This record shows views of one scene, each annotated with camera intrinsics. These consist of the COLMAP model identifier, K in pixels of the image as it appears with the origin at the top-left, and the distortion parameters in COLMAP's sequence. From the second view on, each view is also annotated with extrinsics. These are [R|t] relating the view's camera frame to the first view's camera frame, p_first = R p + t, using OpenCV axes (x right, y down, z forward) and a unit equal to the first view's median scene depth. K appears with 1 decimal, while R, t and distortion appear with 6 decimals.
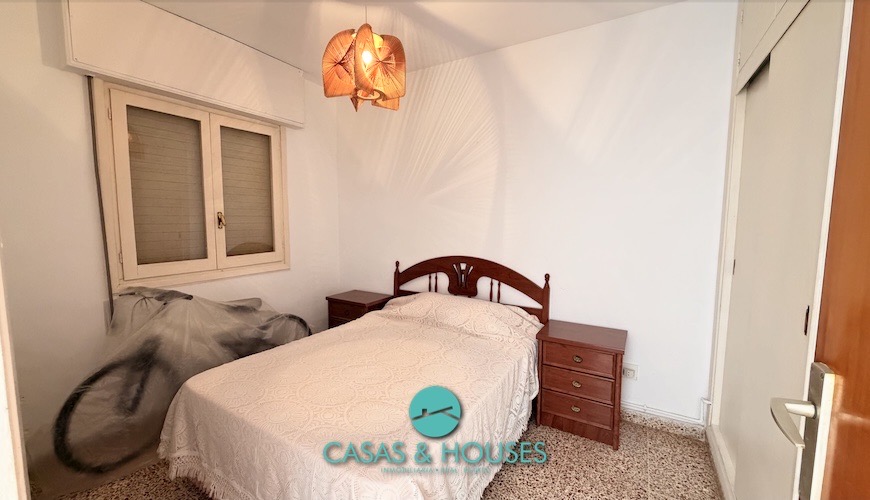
lens RADIAL K [[347.5, 0, 435.0], [0, 347.5, 250.0], [0, 0, 1]] dist [-0.000045, 0.000049]
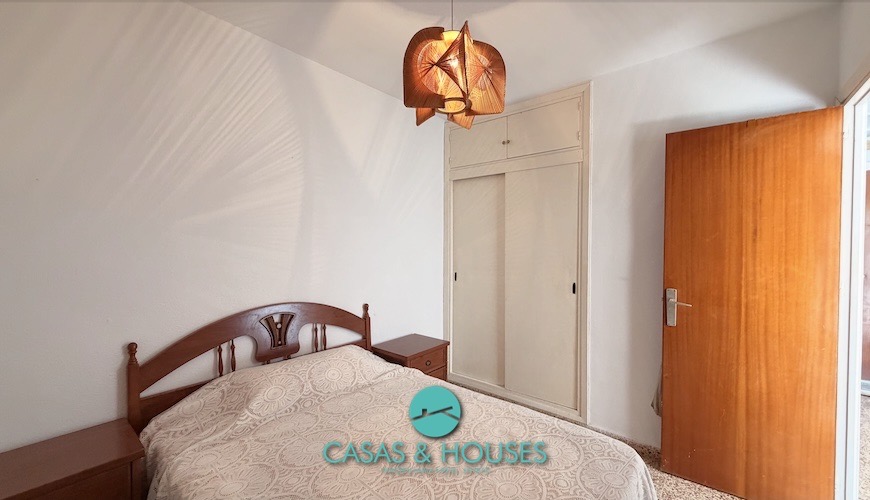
lens RADIAL K [[347.5, 0, 435.0], [0, 347.5, 250.0], [0, 0, 1]] dist [-0.000045, 0.000049]
pose [[0.143505, -0.020843, 0.989430, -0.601834], [0.091984, 0.995731, 0.007634, -0.071715], [-0.985365, 0.089917, 0.144810, 0.566366]]
